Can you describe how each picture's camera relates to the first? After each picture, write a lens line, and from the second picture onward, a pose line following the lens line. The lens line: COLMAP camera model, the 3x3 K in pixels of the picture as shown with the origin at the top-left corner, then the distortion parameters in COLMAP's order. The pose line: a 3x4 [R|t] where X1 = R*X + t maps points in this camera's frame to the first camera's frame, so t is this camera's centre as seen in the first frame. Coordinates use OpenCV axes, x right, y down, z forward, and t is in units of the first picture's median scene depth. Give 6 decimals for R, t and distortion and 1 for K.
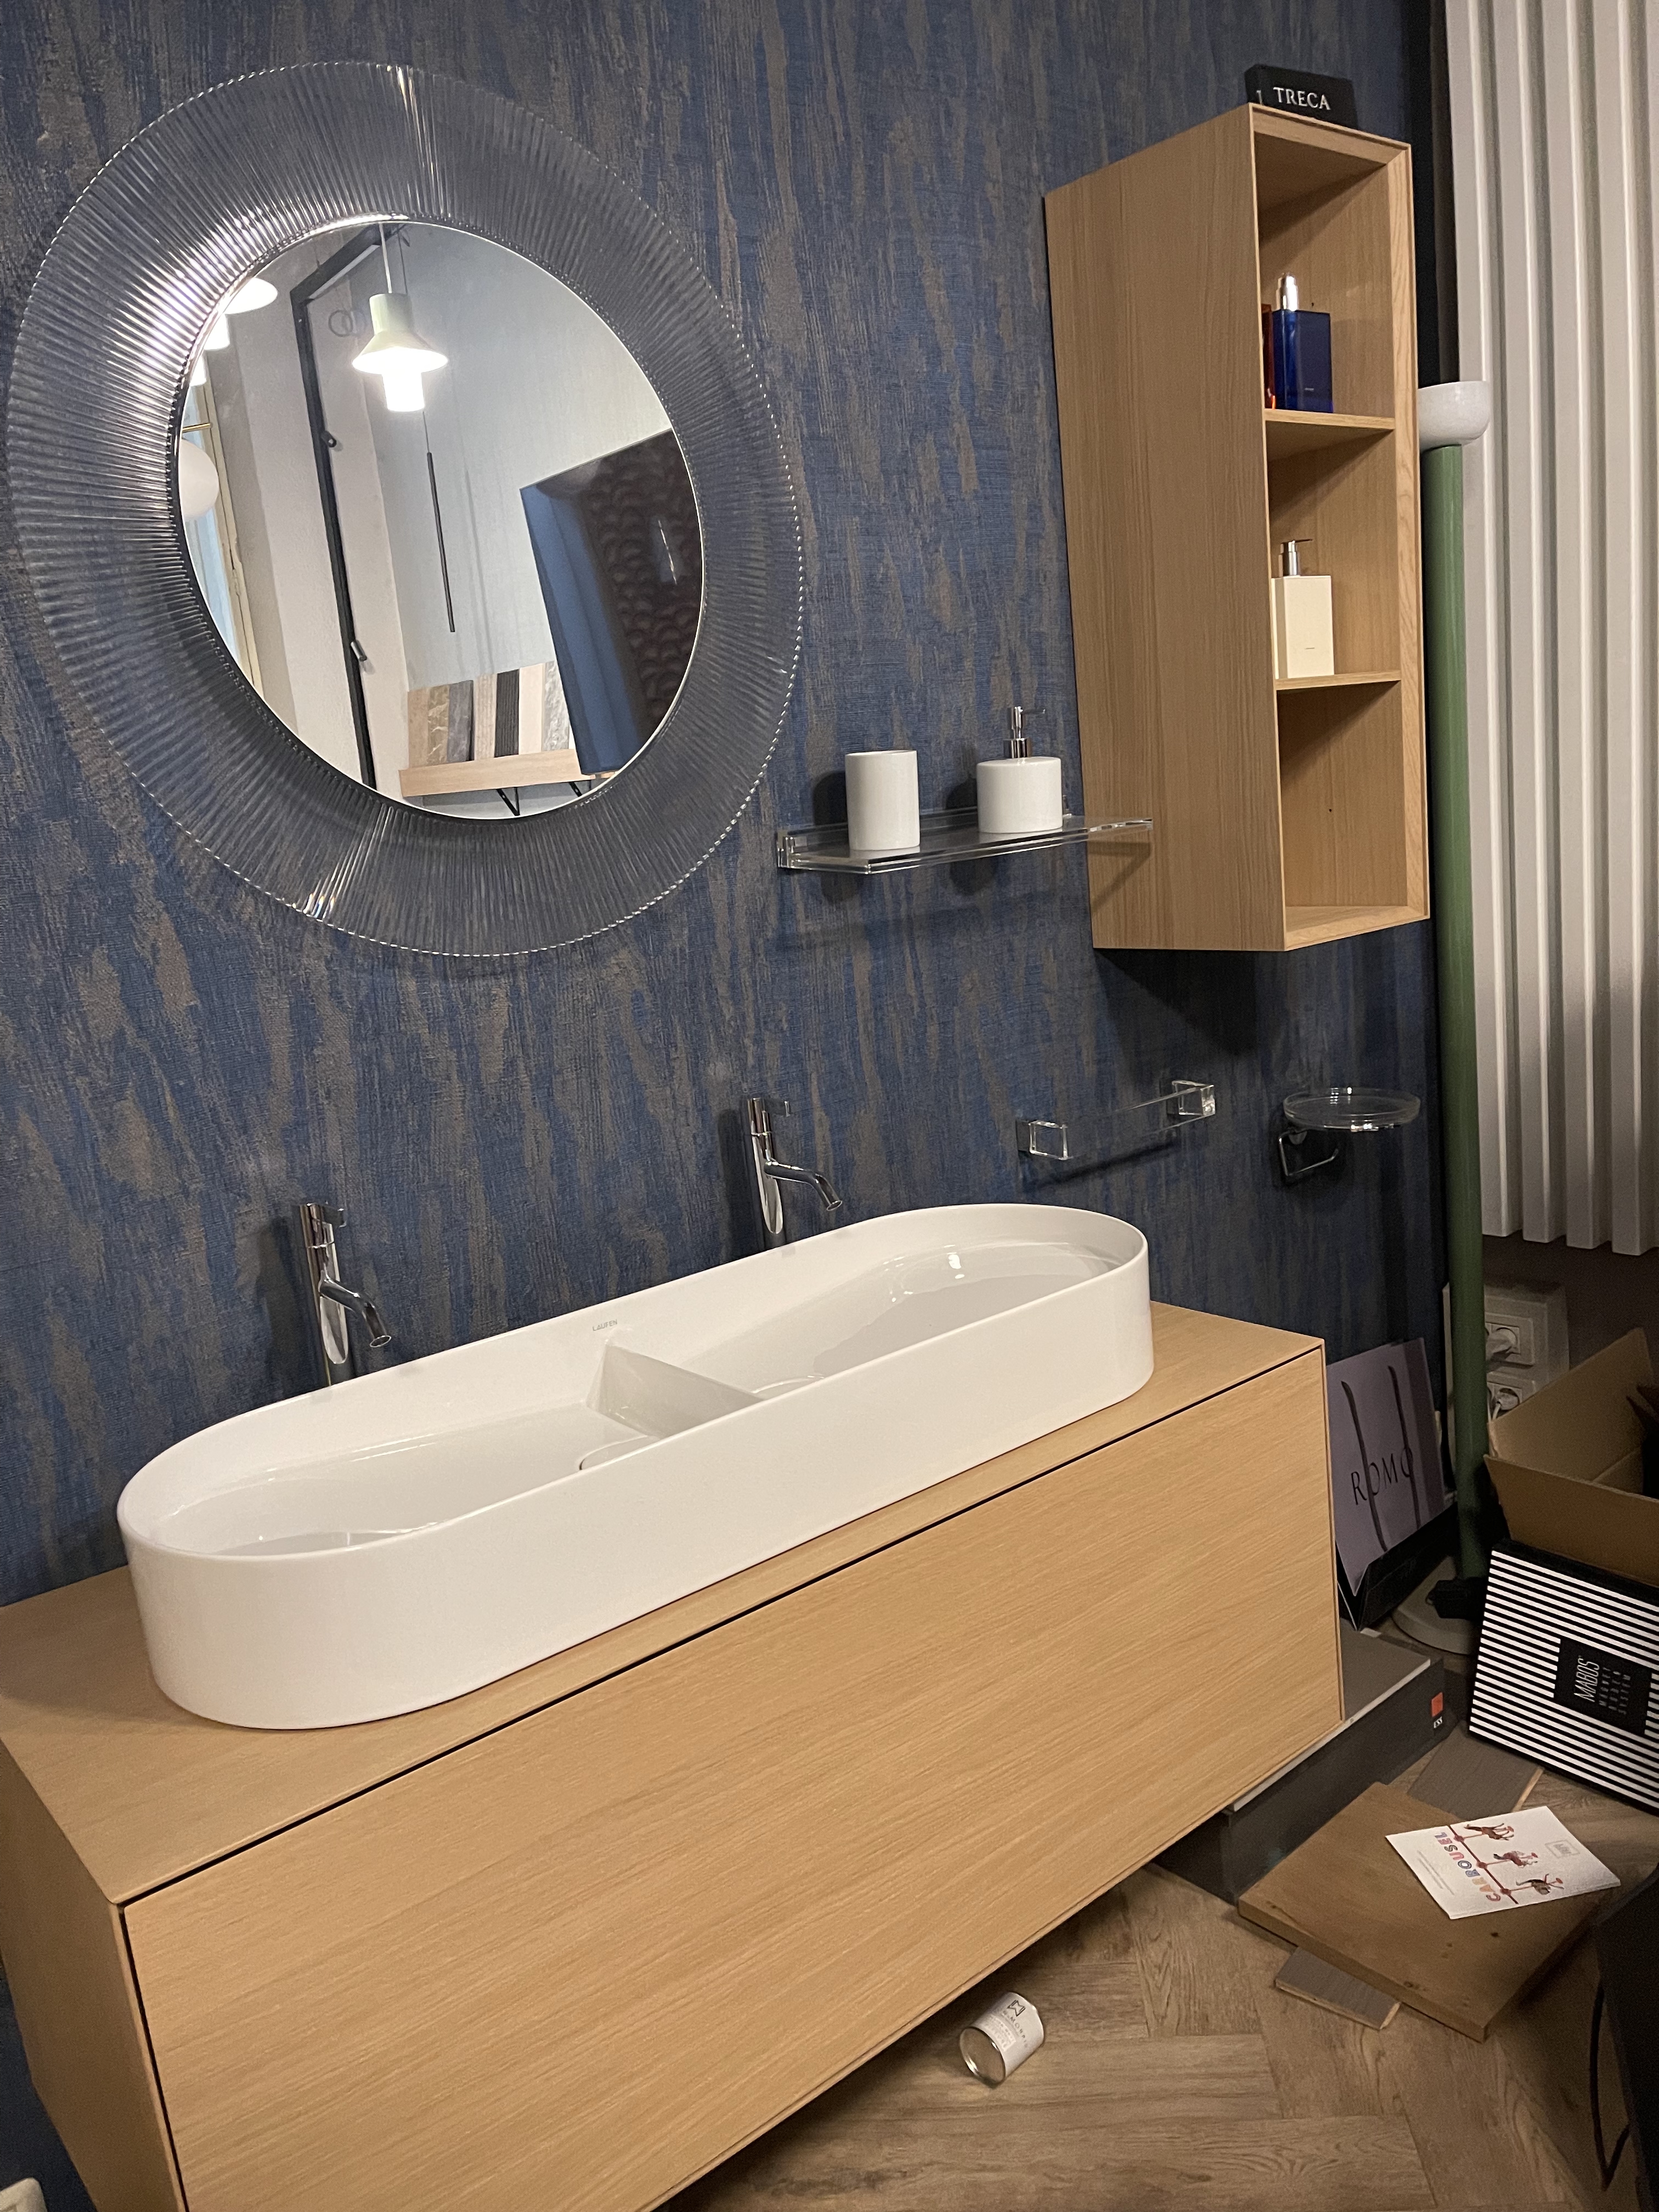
lens RADIAL K [[1664.9, 0, 832.9], [0, 1664.9, 1112.4], [0, 0, 1]] dist [0.073194, -0.090355]
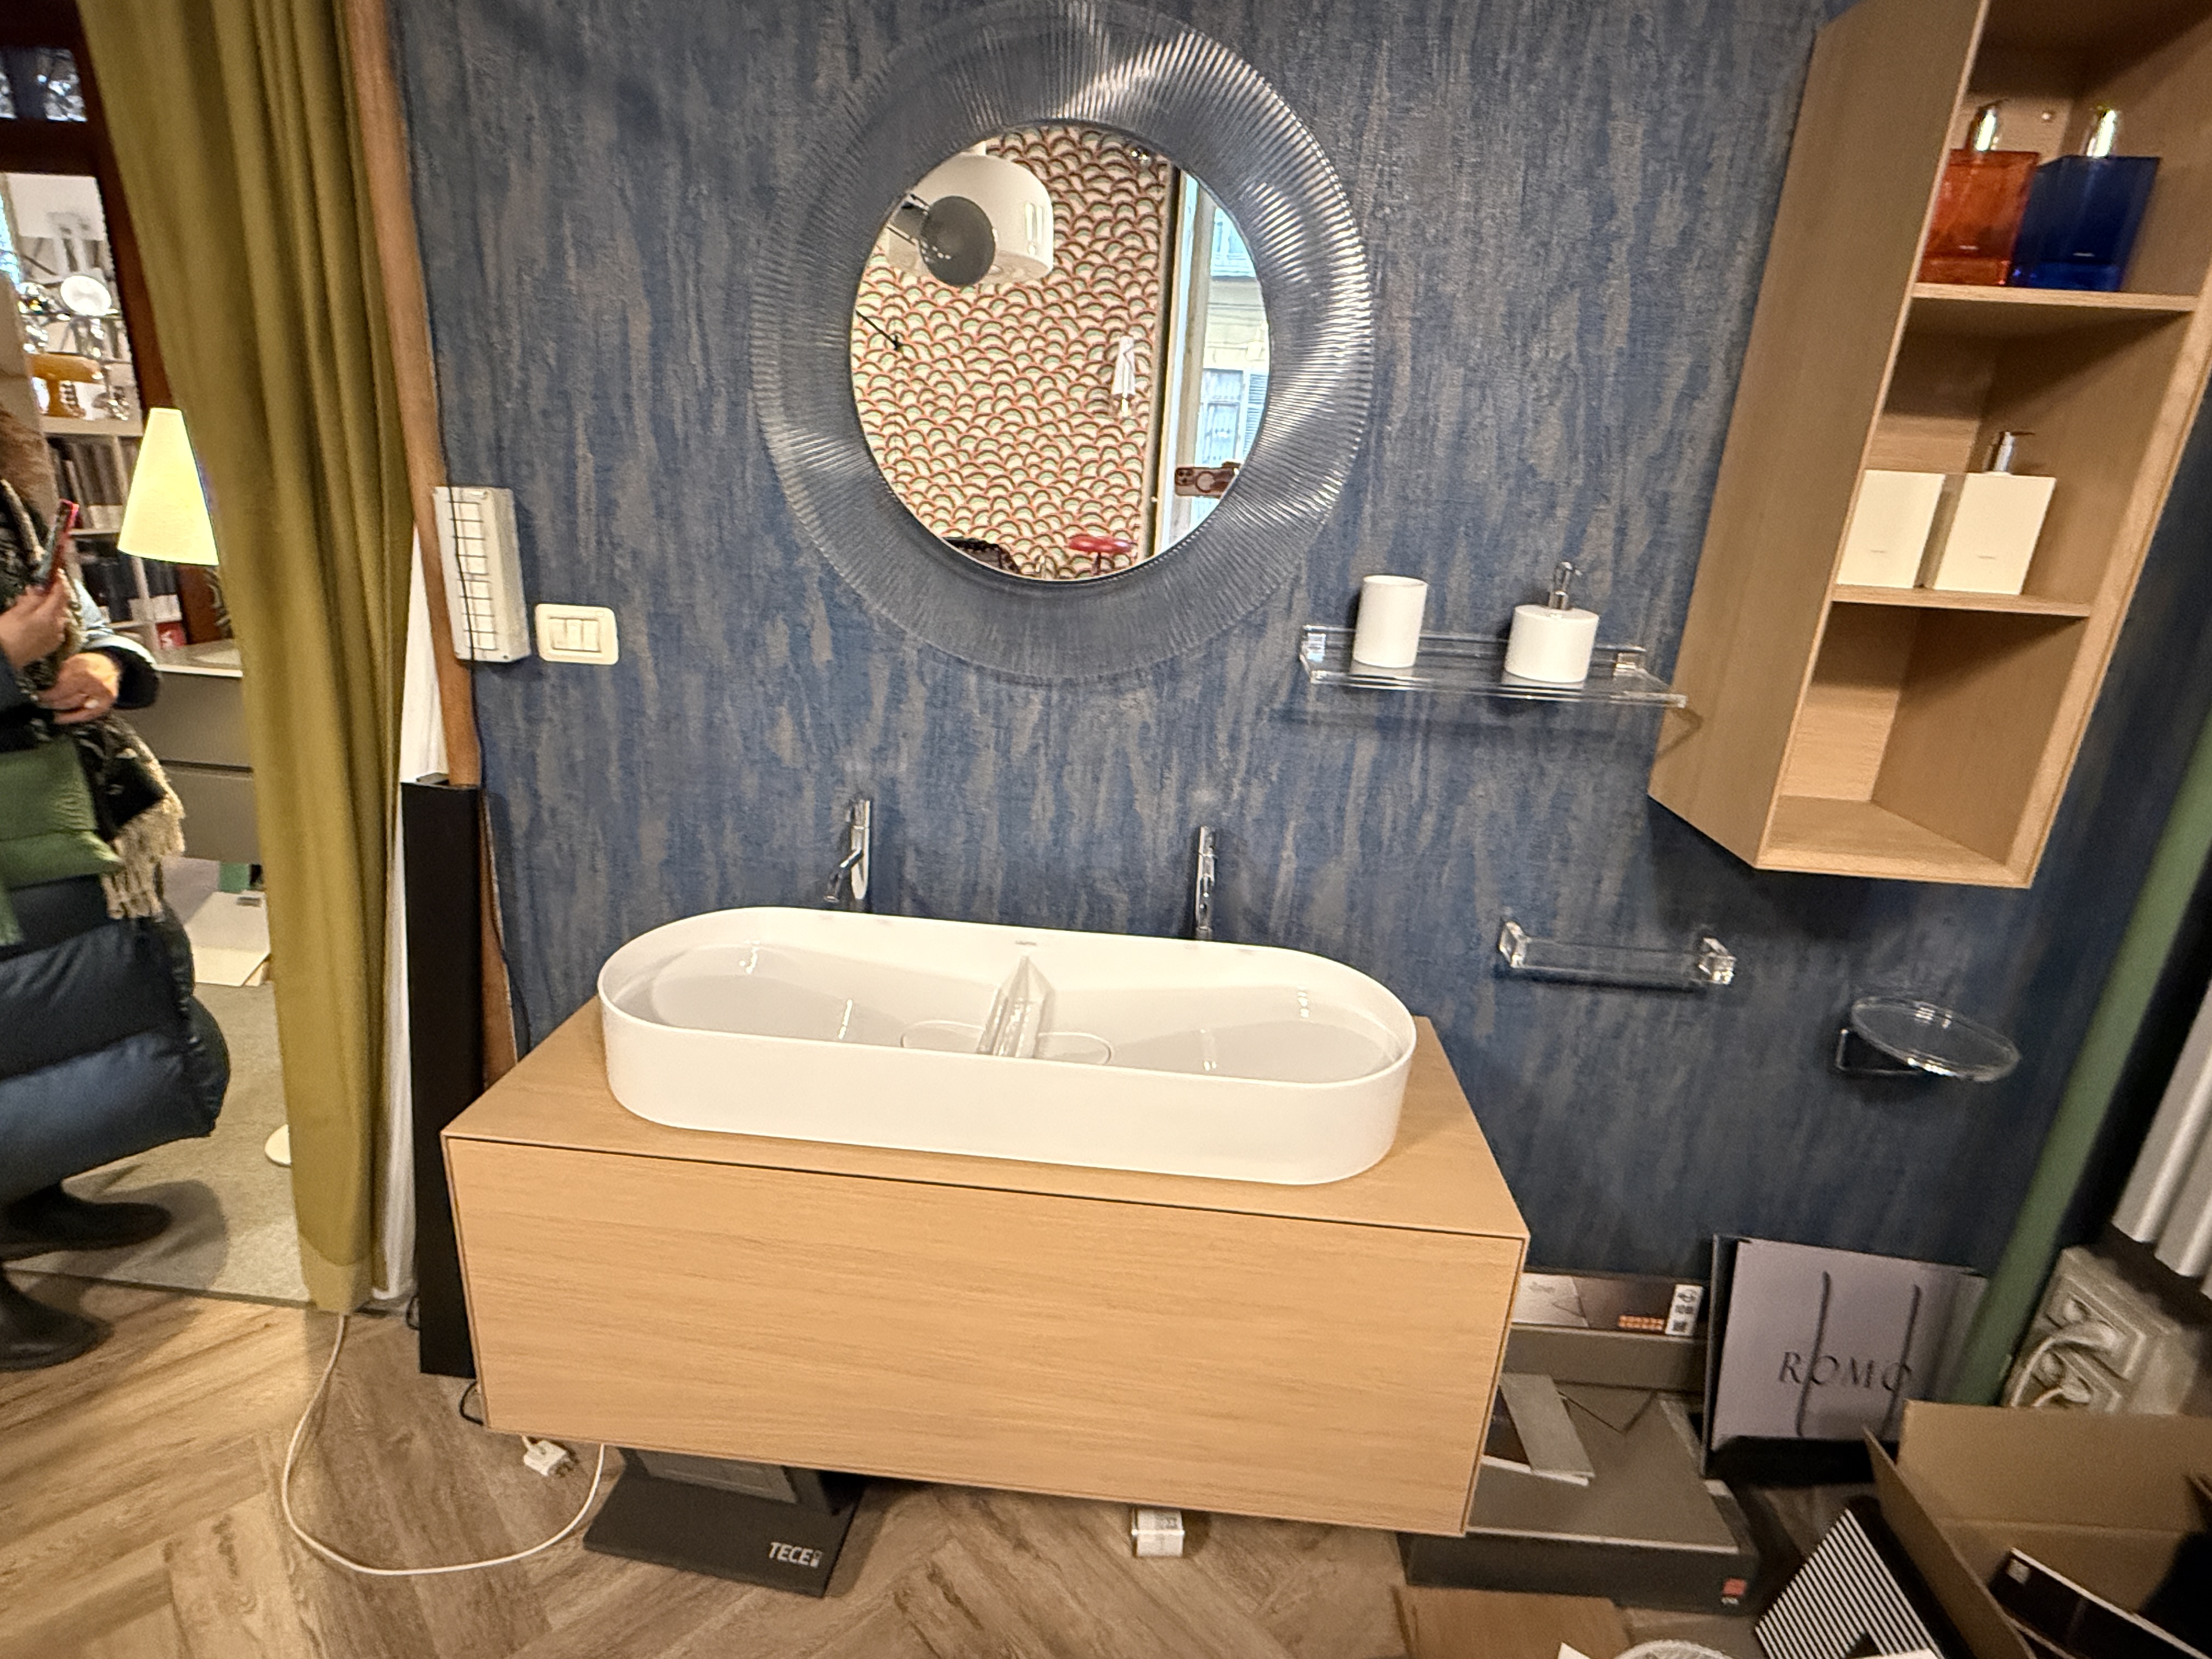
lens RADIAL K [[1083.8, 0, 1104.6], [0, 1083.8, 830.4], [0, 0, 1]] dist [-0.001434, 0.000902]
pose [[0.723129, 0.346164, -0.597708, 0.396165], [-0.258559, 0.938096, 0.230486, -0.177938], [0.640493, -0.012129, 0.767868, 0.303200]]
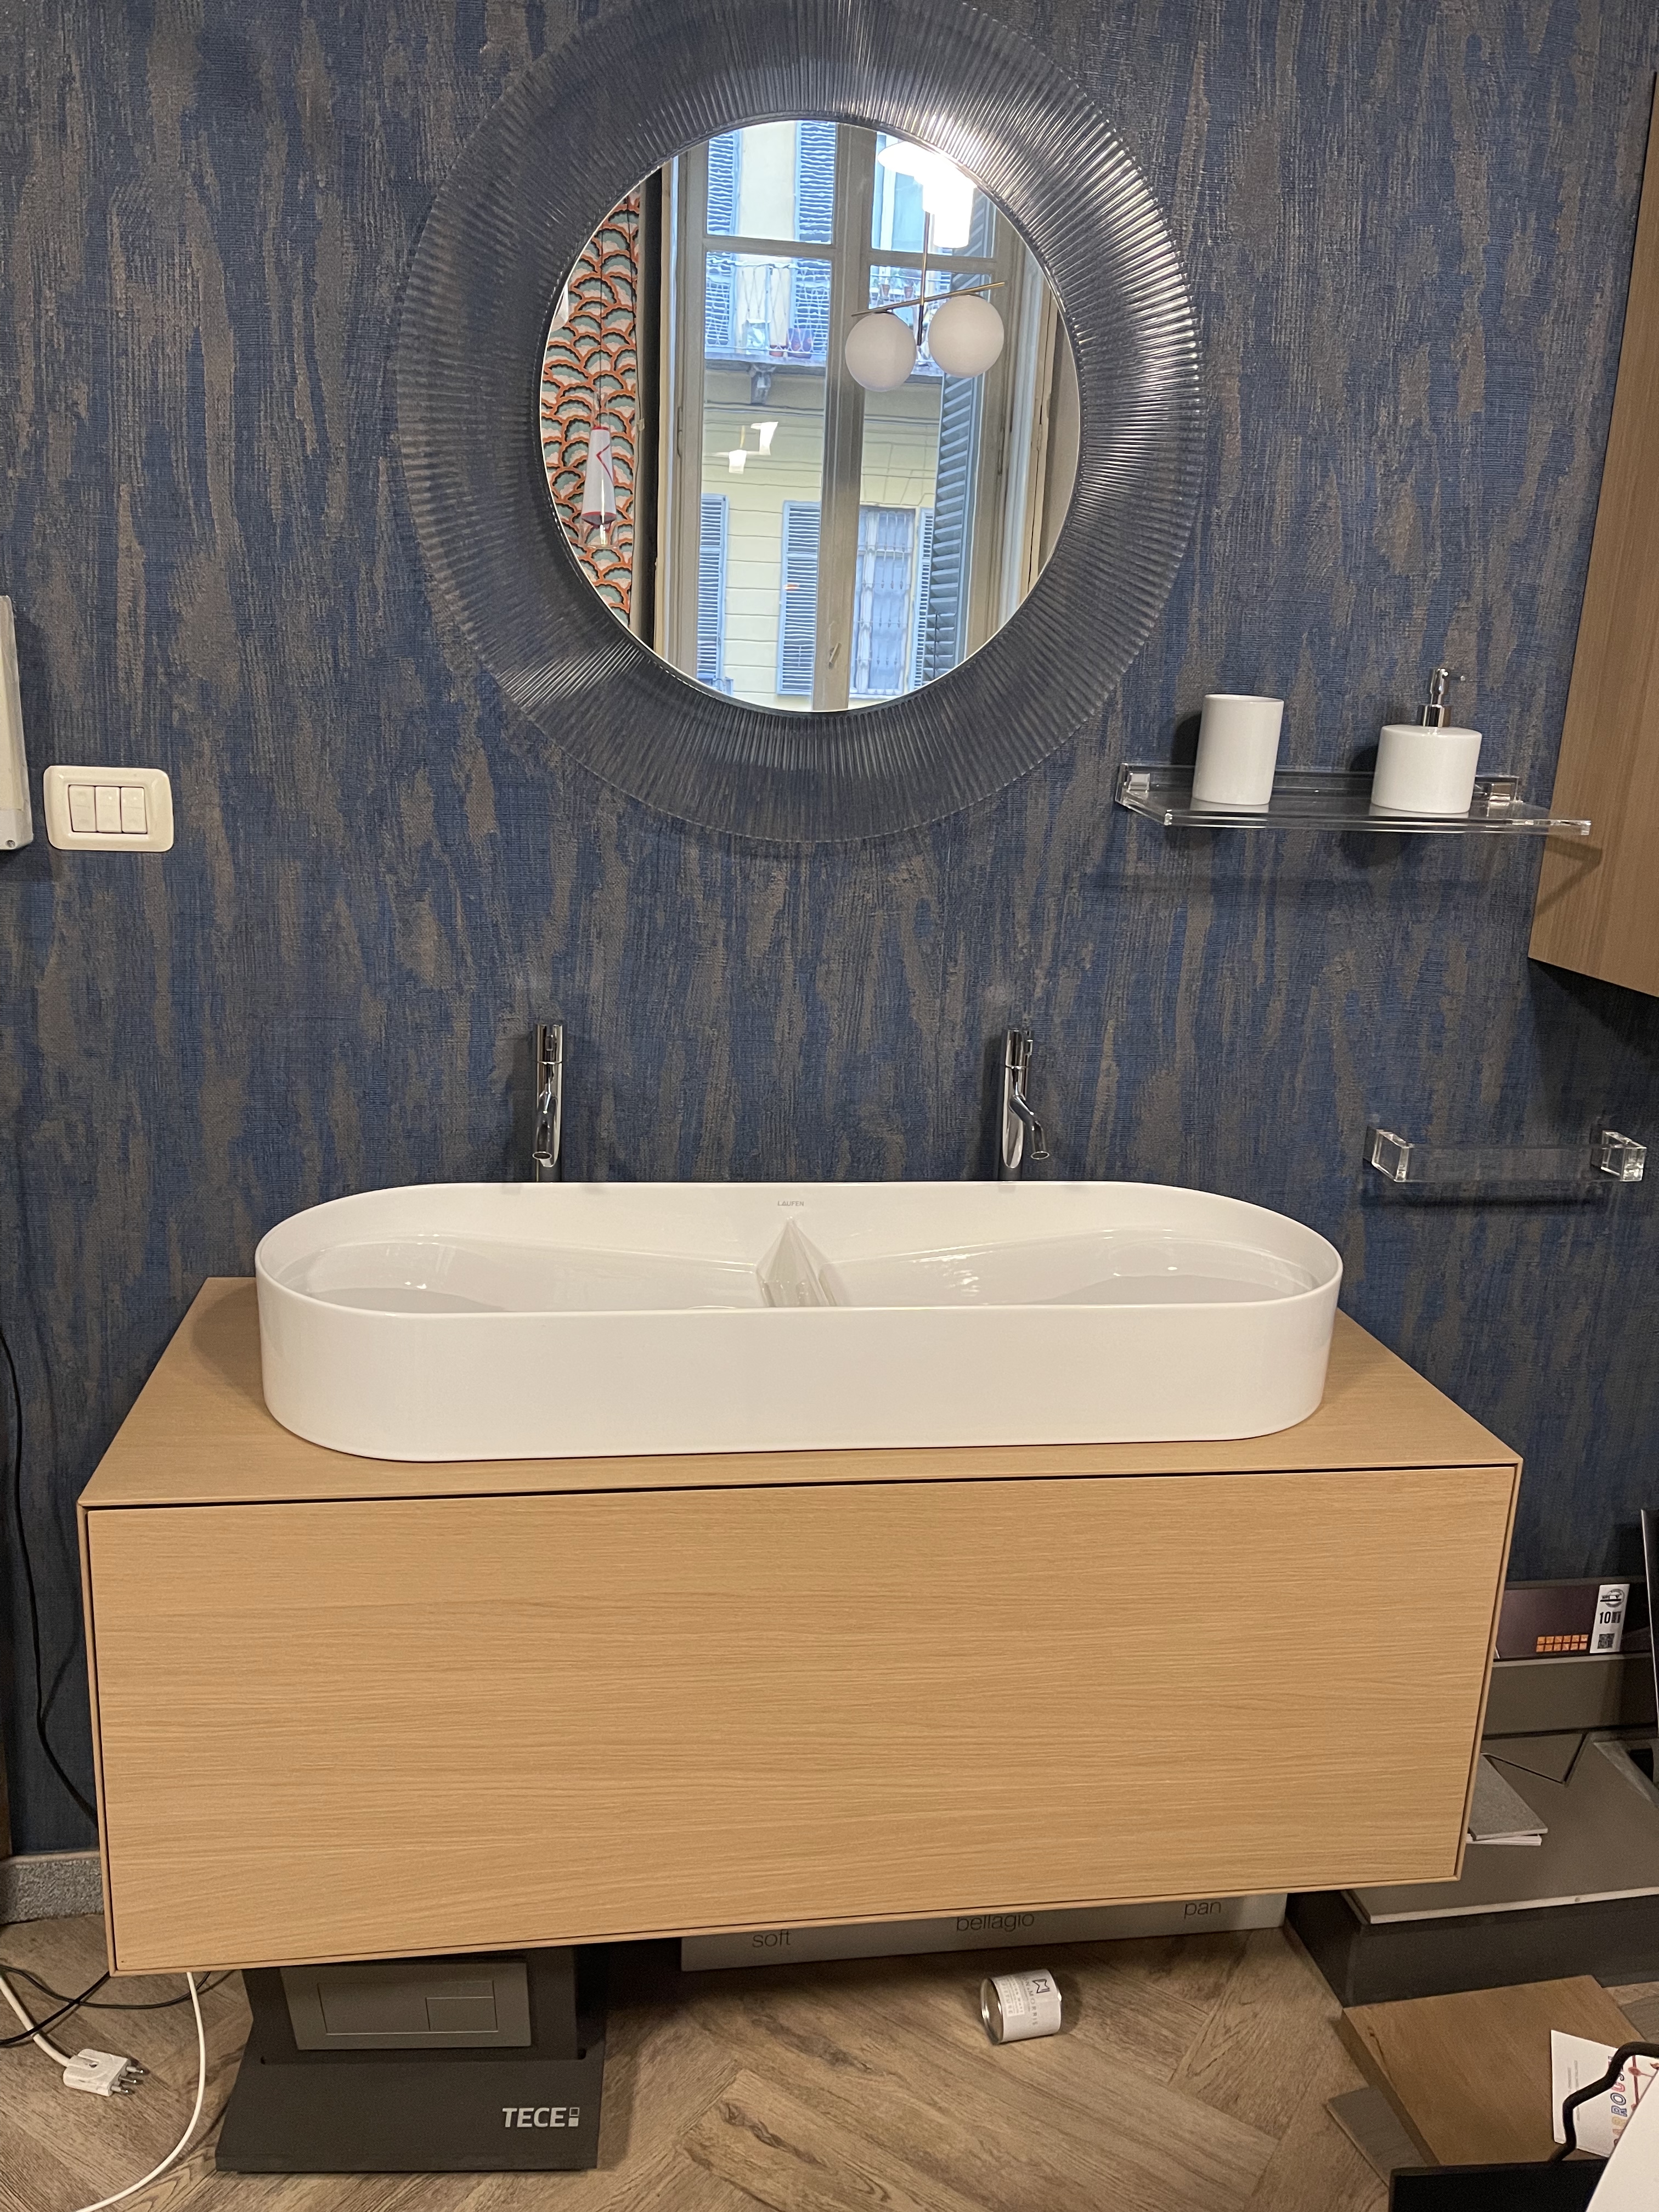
lens RADIAL K [[1664.9, 0, 827.9], [0, 1664.9, 1109.3], [0, 0, 1]] dist [0.073194, -0.090355]
pose [[0.855599, 0.257303, -0.449161, 0.312664], [-0.222808, 0.966275, 0.129110, -0.065645], [0.467233, -0.010389, 0.884073, 0.071819]]
